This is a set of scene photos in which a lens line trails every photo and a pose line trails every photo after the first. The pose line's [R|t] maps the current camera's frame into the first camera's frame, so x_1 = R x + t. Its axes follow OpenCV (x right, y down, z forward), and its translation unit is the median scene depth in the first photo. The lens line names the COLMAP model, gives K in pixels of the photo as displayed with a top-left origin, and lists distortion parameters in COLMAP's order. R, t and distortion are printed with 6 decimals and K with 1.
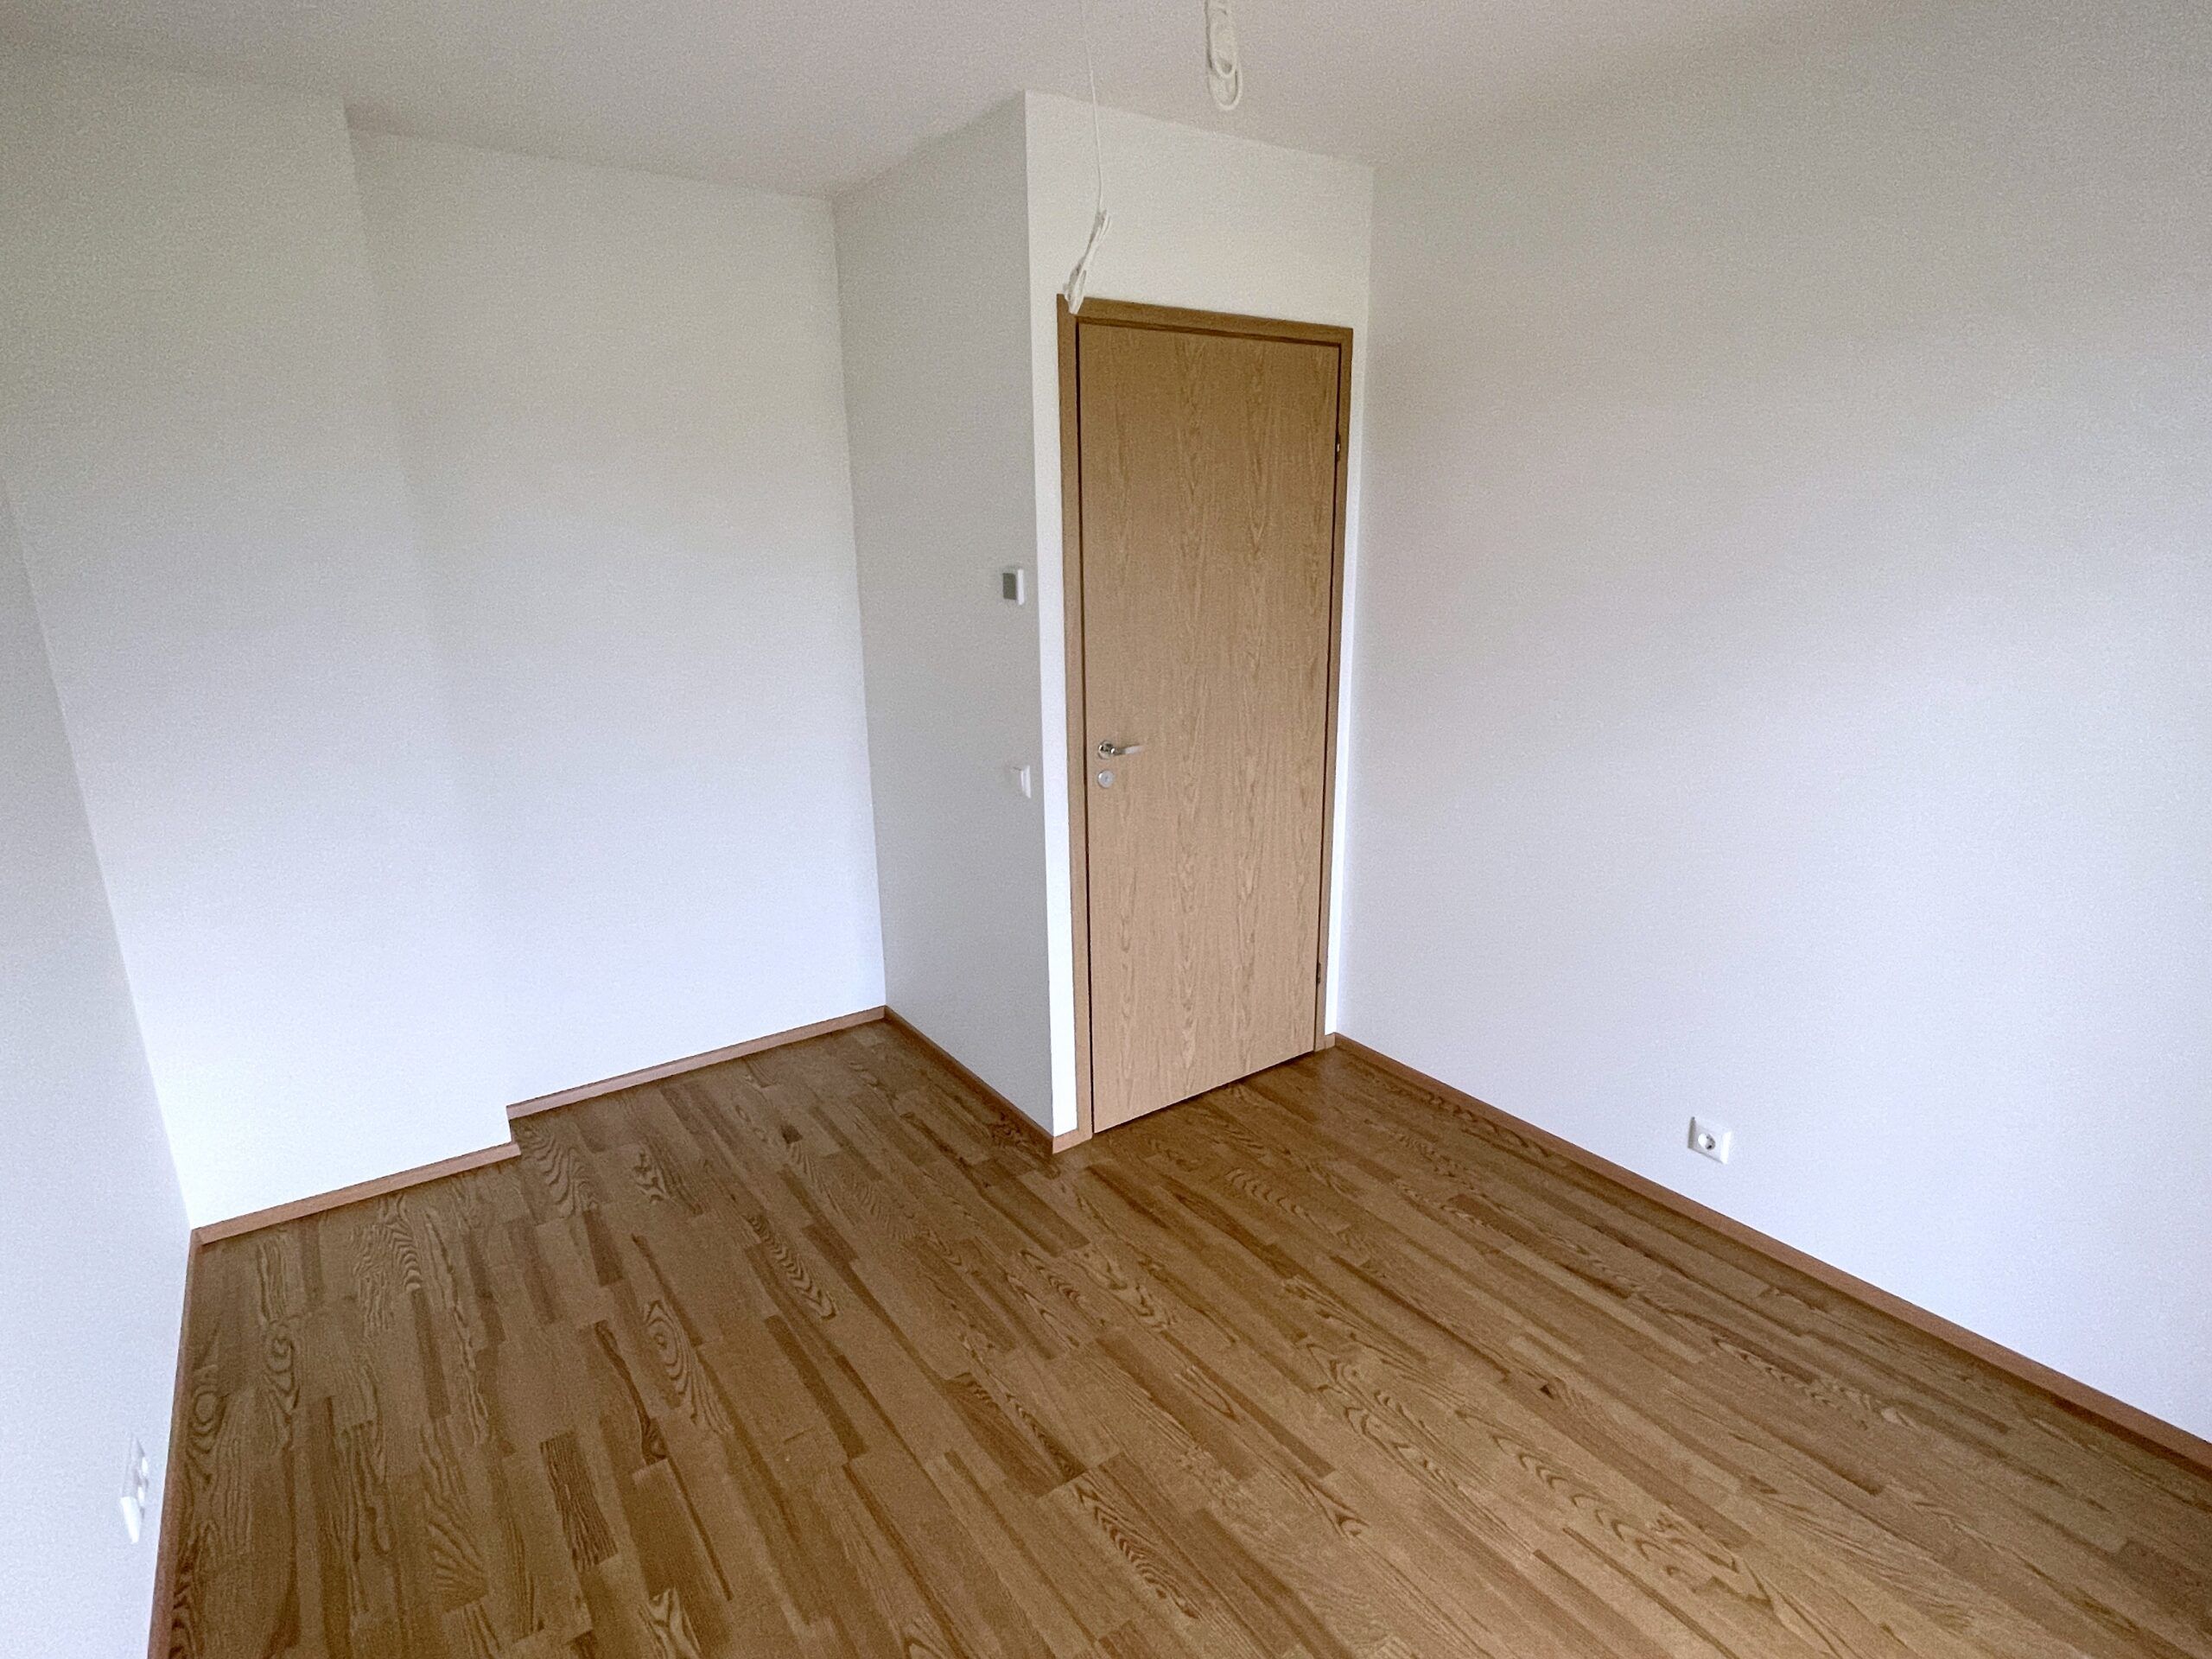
lens RADIAL K [[1182.3, 0, 1106.0], [0, 1182.3, 829.5], [0, 0, 1]] dist [0.000252, 0.001261]
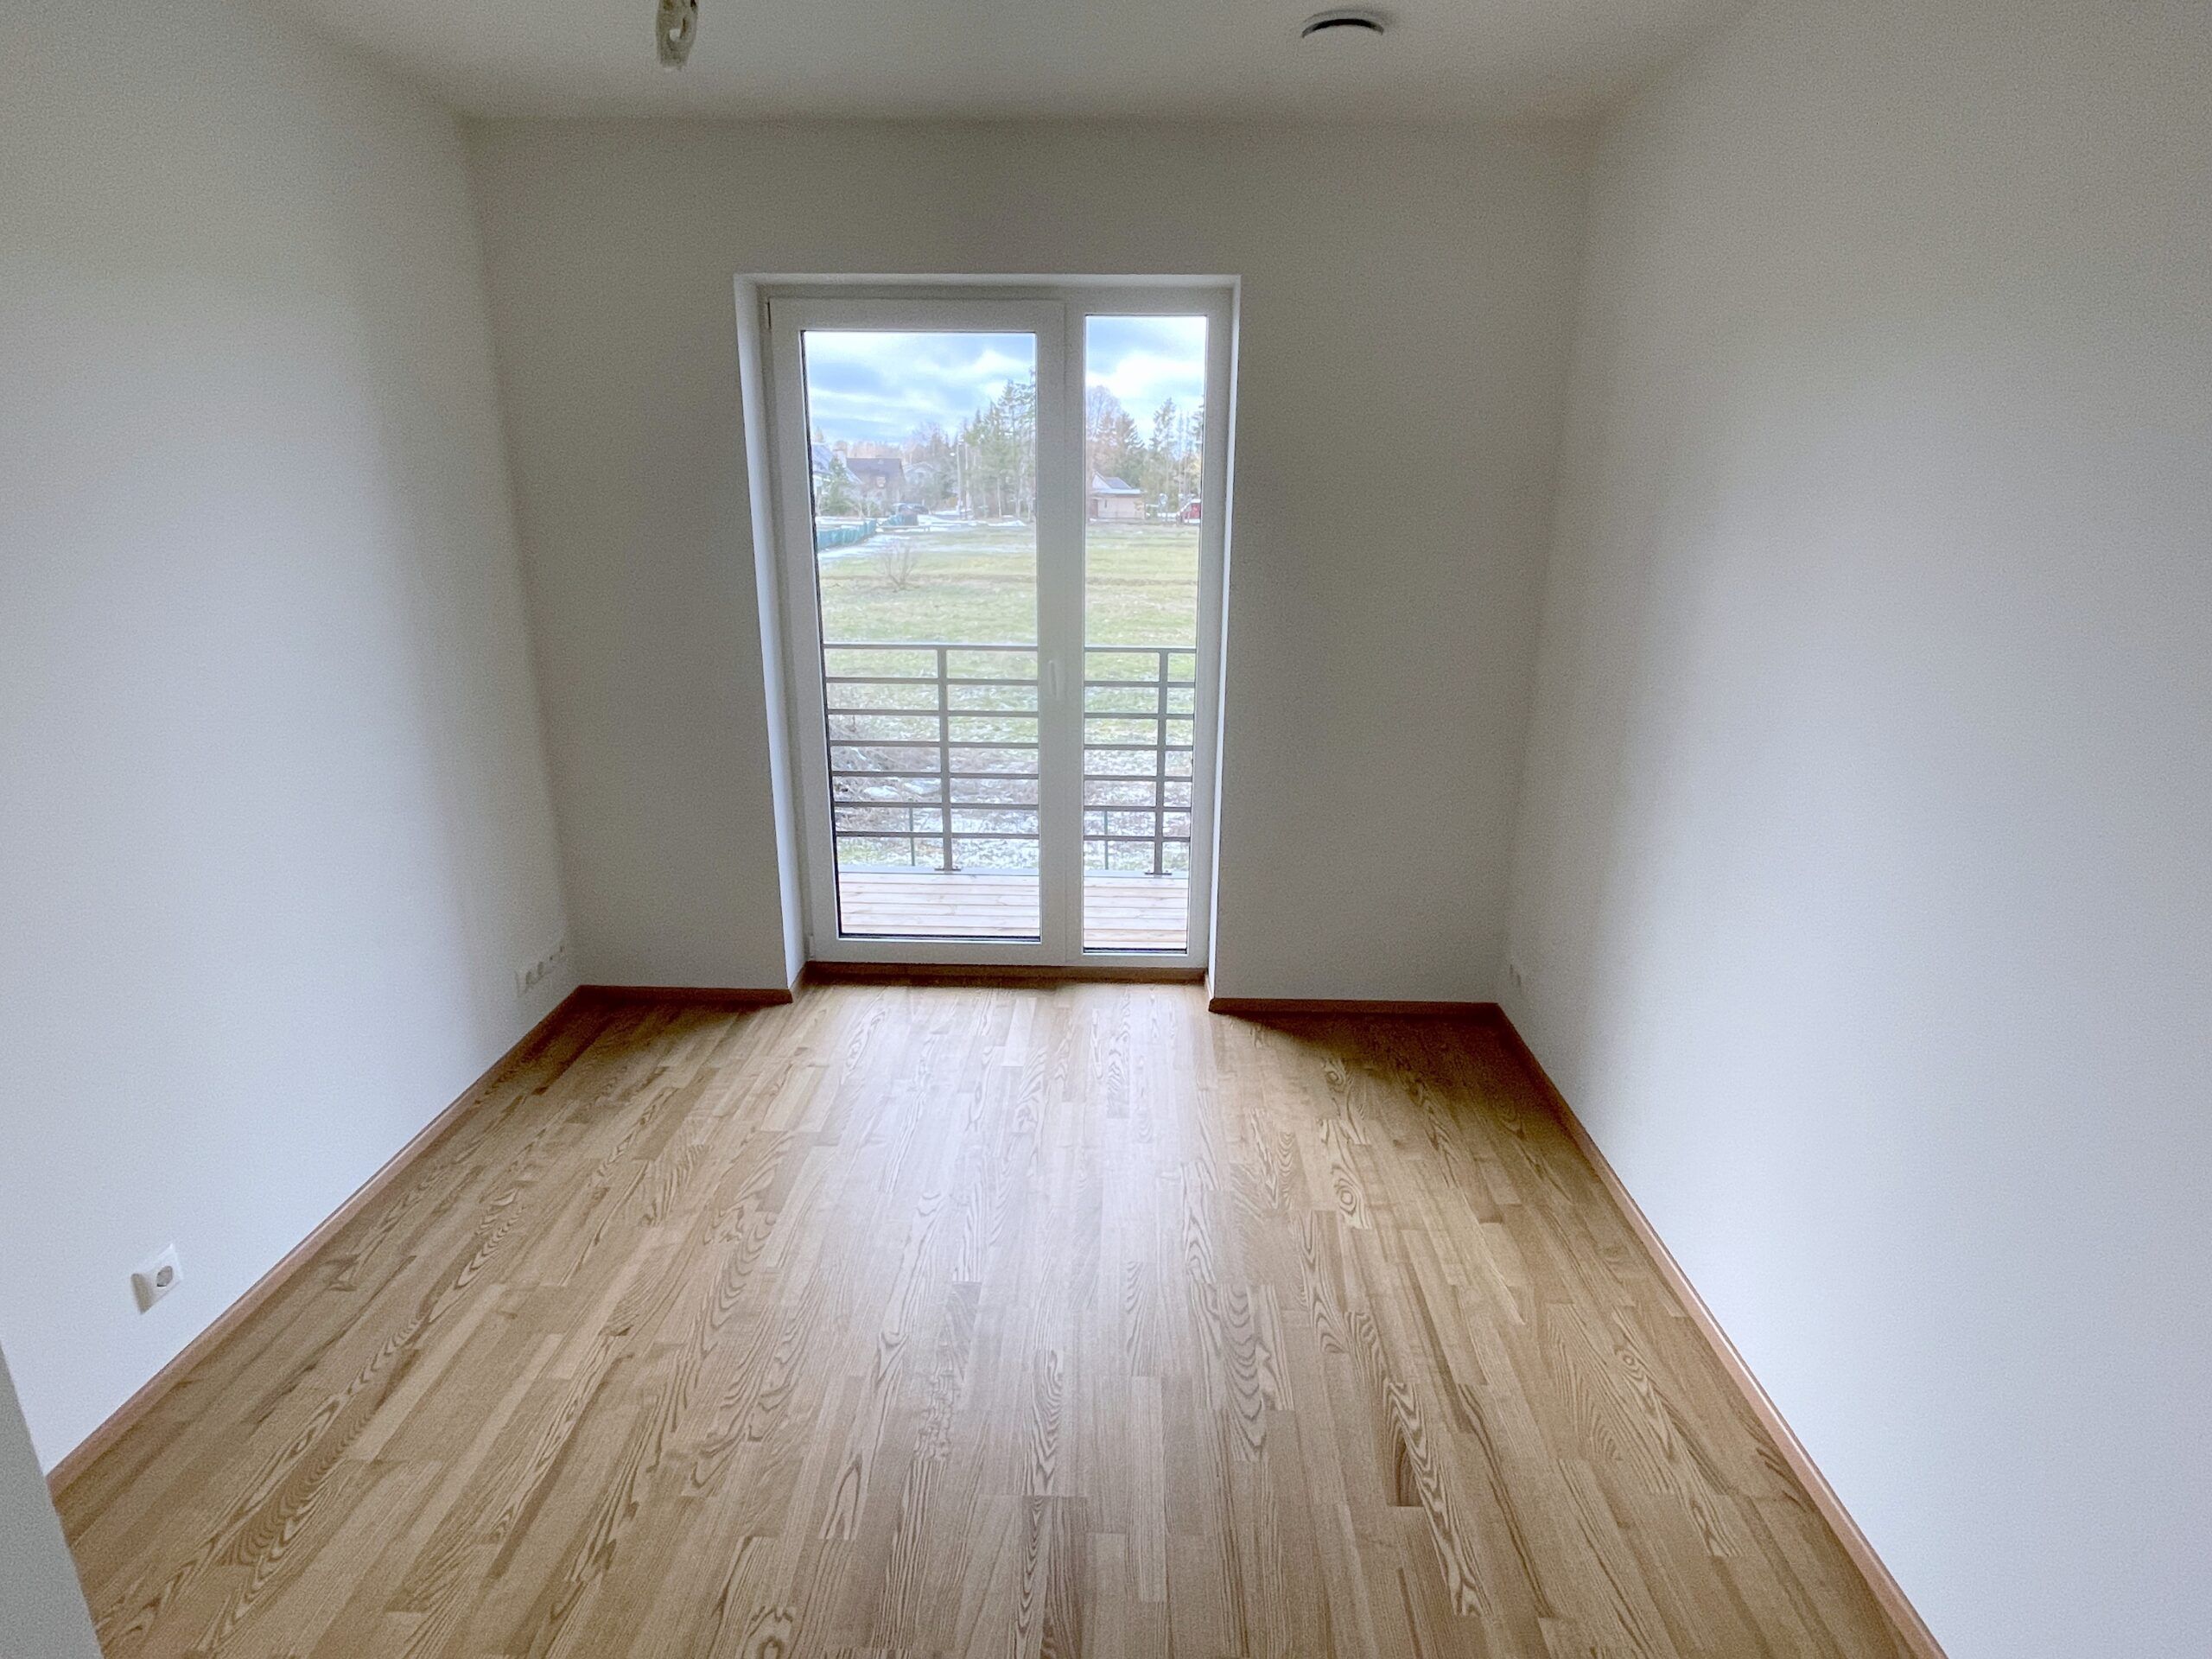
lens RADIAL K [[1182.3, 0, 1106.0], [0, 1182.3, 829.5], [0, 0, 1]] dist [0.000252, 0.001261]
pose [[-0.807083, -0.163362, 0.567388, -0.366370], [0.156370, 0.867510, 0.472203, -0.248410], [-0.569355, 0.469829, -0.674608, 0.959216]]
